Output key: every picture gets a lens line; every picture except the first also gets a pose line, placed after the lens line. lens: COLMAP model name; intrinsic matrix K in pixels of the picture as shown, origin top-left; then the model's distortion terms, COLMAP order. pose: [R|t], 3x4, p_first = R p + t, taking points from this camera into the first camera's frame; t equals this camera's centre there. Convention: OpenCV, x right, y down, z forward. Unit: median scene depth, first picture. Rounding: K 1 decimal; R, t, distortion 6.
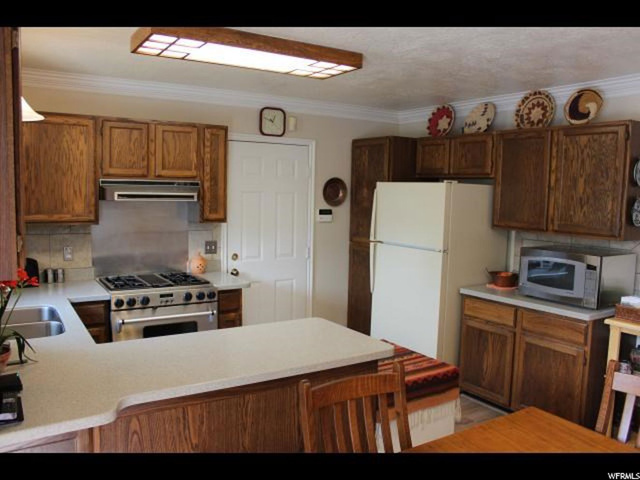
lens RADIAL K [[543.4, 0, 320.0], [0, 543.4, 240.0], [0, 0, 1]] dist [-0.060244, 0.007751]
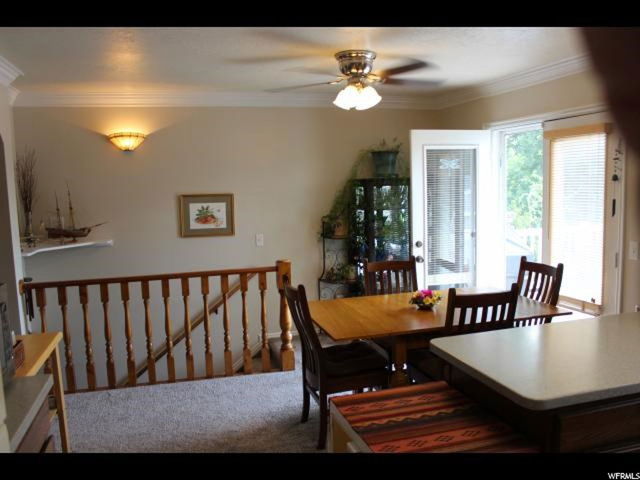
lens RADIAL K [[543.4, 0, 320.0], [0, 543.4, 240.0], [0, 0, 1]] dist [-0.060244, 0.007751]
pose [[-0.953383, -0.025432, 0.300690, 0.048706], [0.036452, 0.979439, 0.198419, -0.096755], [-0.299554, 0.200130, -0.932853, 1.173023]]
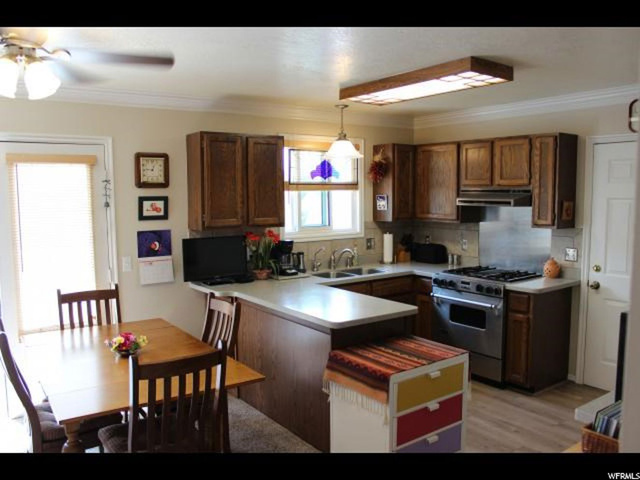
lens RADIAL K [[543.4, 0, 320.0], [0, 543.4, 240.0], [0, 0, 1]] dist [-0.060244, 0.007751]
pose [[0.040367, 0.066191, -0.996990, 0.857114], [-0.087503, 0.994204, 0.062463, -0.039082], [0.995346, 0.084718, 0.045925, 0.568964]]
